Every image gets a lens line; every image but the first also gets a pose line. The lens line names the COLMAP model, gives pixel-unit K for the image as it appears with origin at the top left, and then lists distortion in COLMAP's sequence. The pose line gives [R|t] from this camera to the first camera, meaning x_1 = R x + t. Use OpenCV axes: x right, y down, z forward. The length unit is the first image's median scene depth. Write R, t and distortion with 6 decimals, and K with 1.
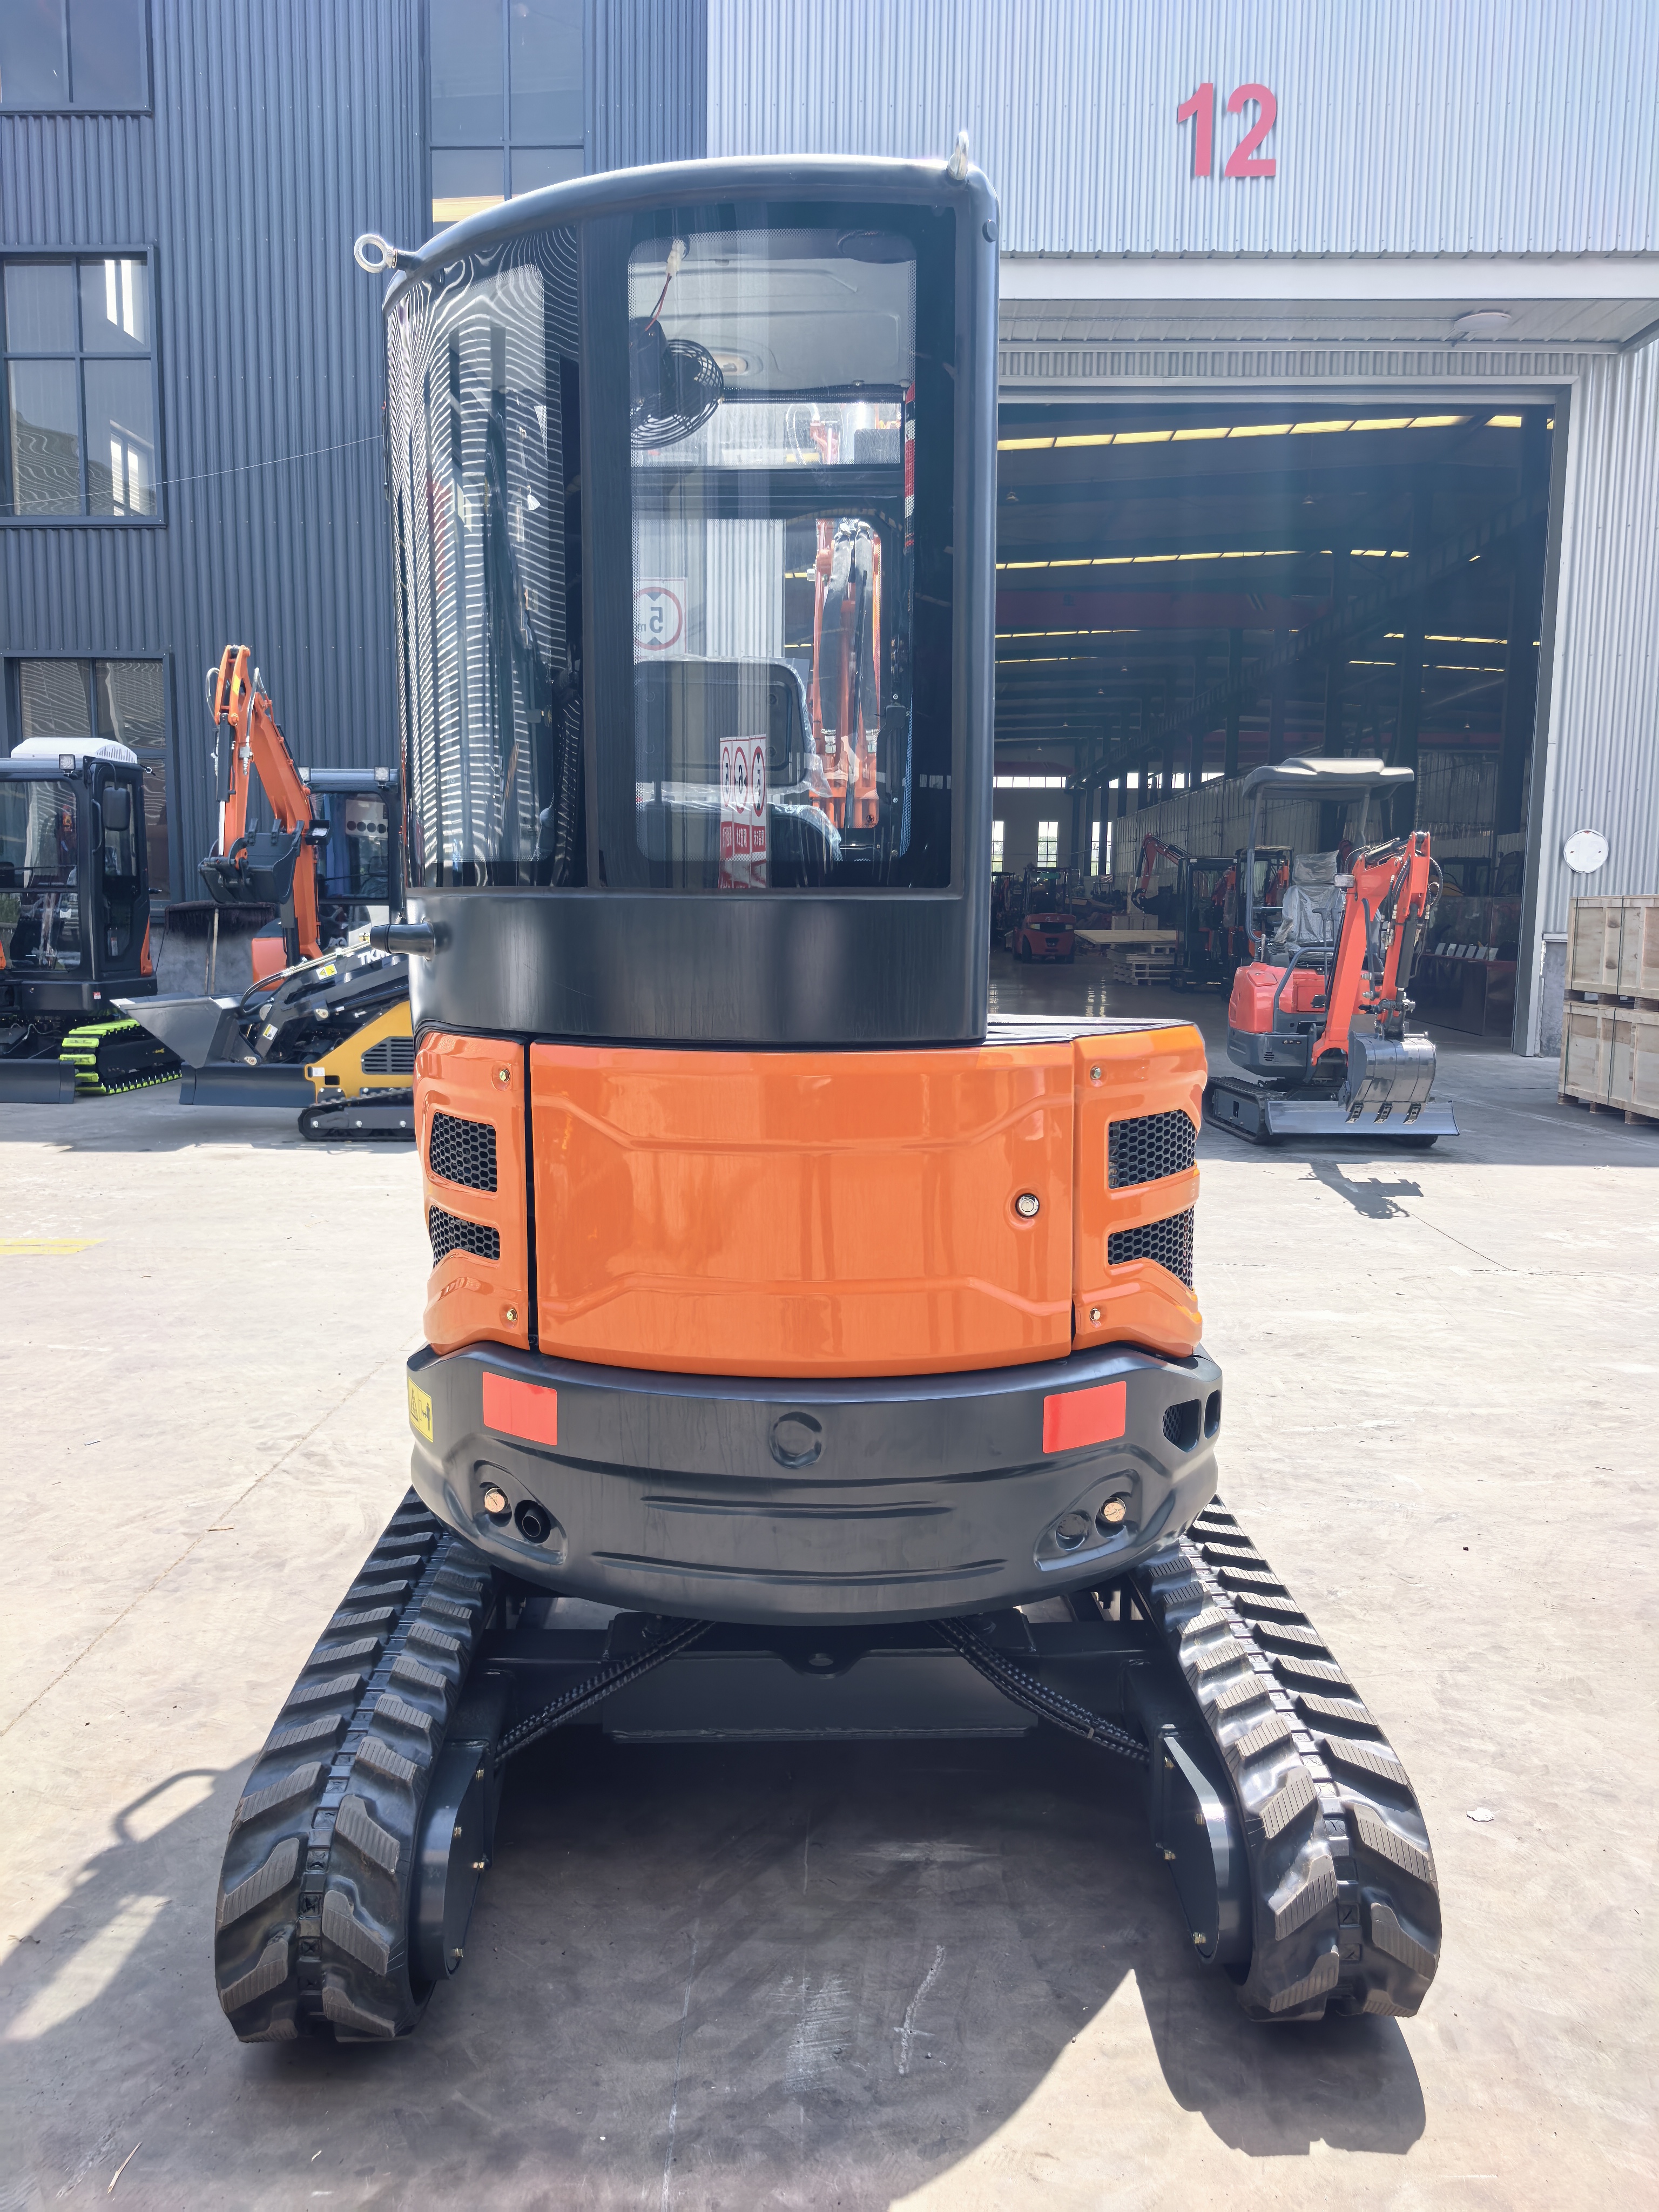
lens RADIAL K [[1581.0, 0, 827.3], [0, 1581.0, 1100.4], [0, 0, 1]] dist [0.027099, -0.030199]
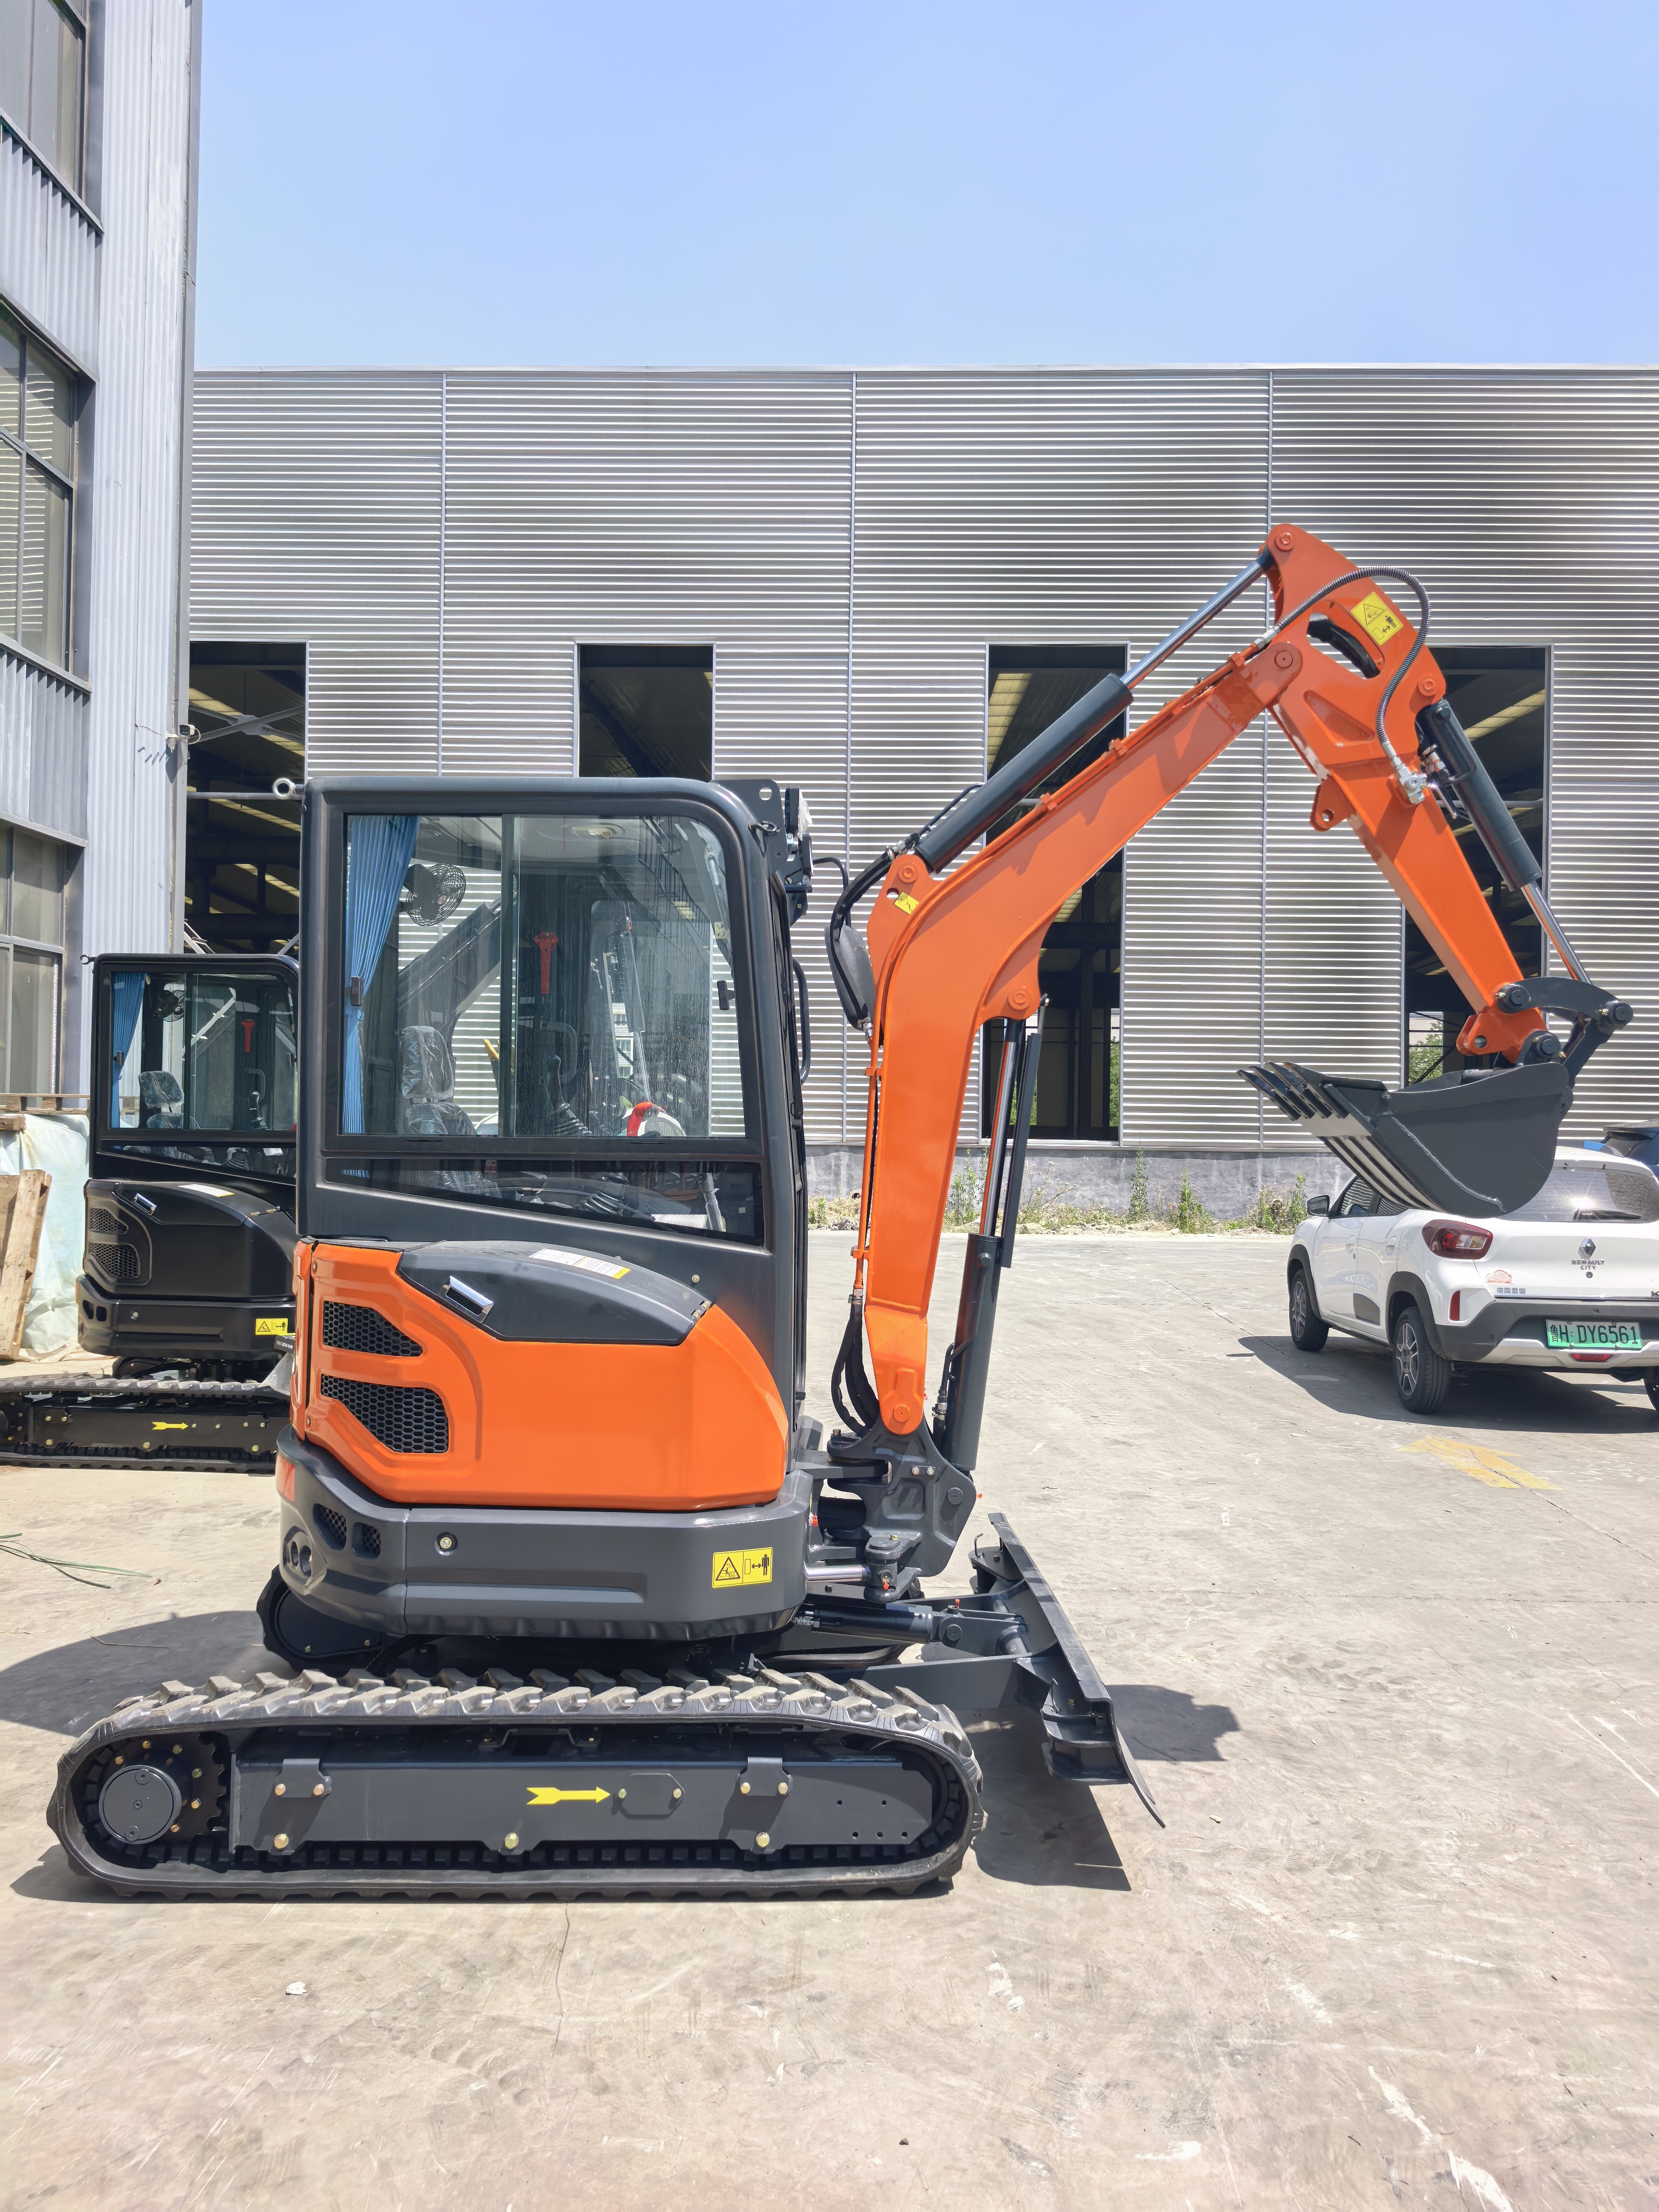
lens RADIAL K [[1581.0, 0, 827.3], [0, 1581.0, 1100.4], [0, 0, 1]] dist [0.027099, -0.030199]
pose [[-0.000997, -0.022008, -0.999757, 1.477672], [-0.141153, 0.989751, -0.021647, -0.184686], [0.989987, 0.141097, -0.004094, 1.236875]]
